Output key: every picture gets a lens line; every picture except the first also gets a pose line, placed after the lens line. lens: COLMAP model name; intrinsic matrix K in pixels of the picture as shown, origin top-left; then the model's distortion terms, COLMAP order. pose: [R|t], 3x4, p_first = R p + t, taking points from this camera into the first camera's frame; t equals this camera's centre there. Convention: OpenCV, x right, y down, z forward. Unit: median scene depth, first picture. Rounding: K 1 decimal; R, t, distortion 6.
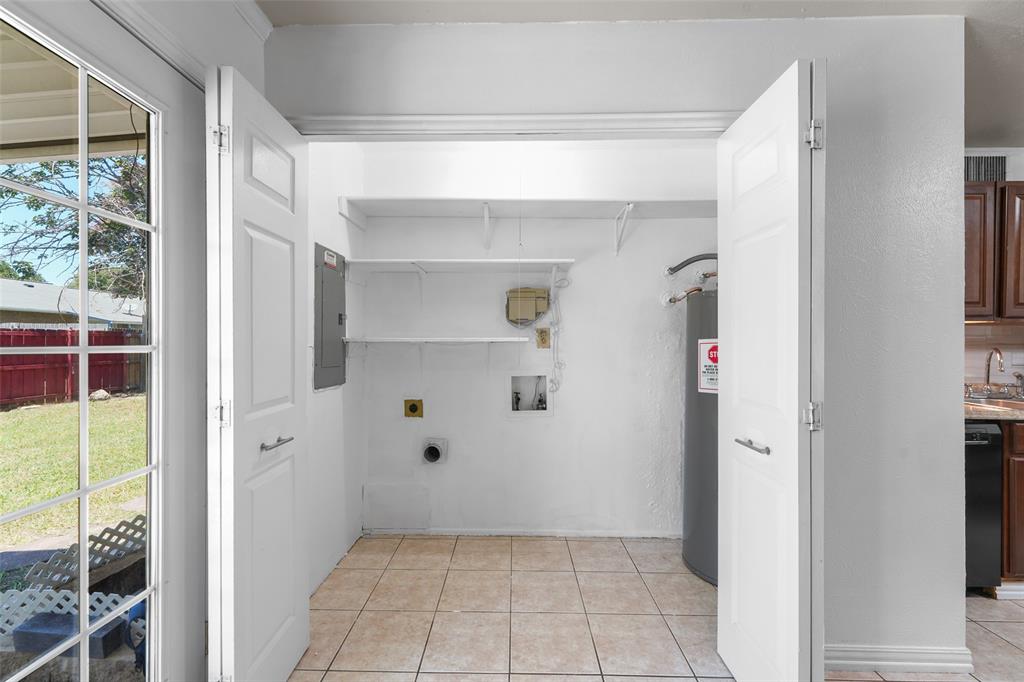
lens RADIAL K [[410.8, 0, 512.5], [0, 410.8, 342.0], [0, 0, 1]] dist [0.005731, -0.000376]
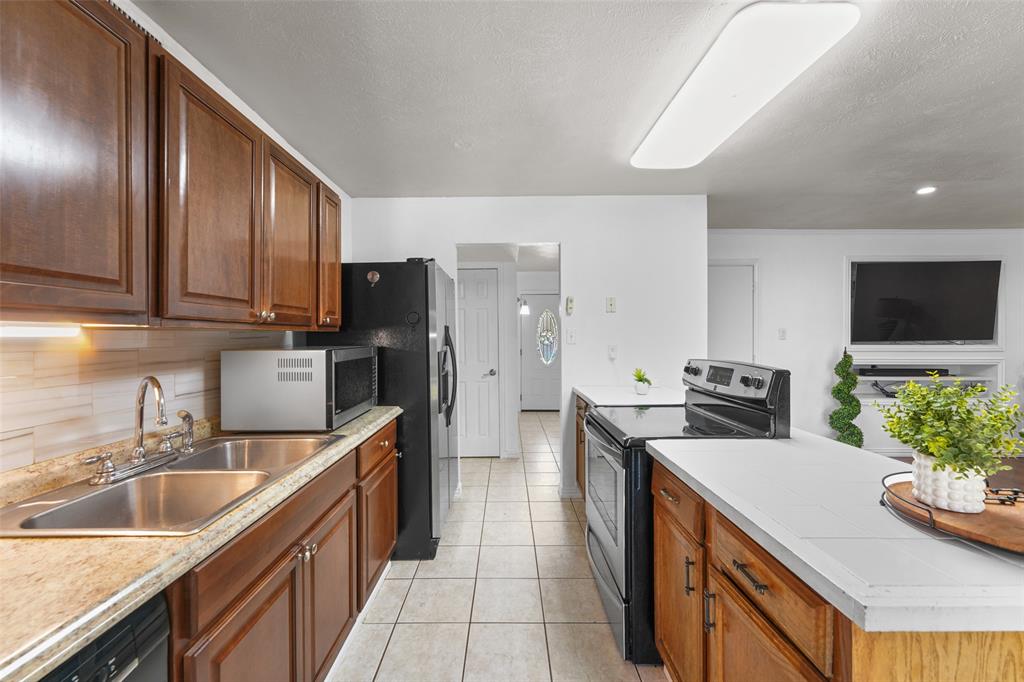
lens RADIAL K [[410.8, 0, 506.5], [0, 410.8, 337.9], [0, 0, 1]] dist [0.005731, -0.000376]
pose [[-0.001952, -0.010222, 0.999946, 0.650716], [0.004067, 0.999939, 0.010230, -0.036895], [-0.999990, 0.004086, -0.001910, 0.557172]]
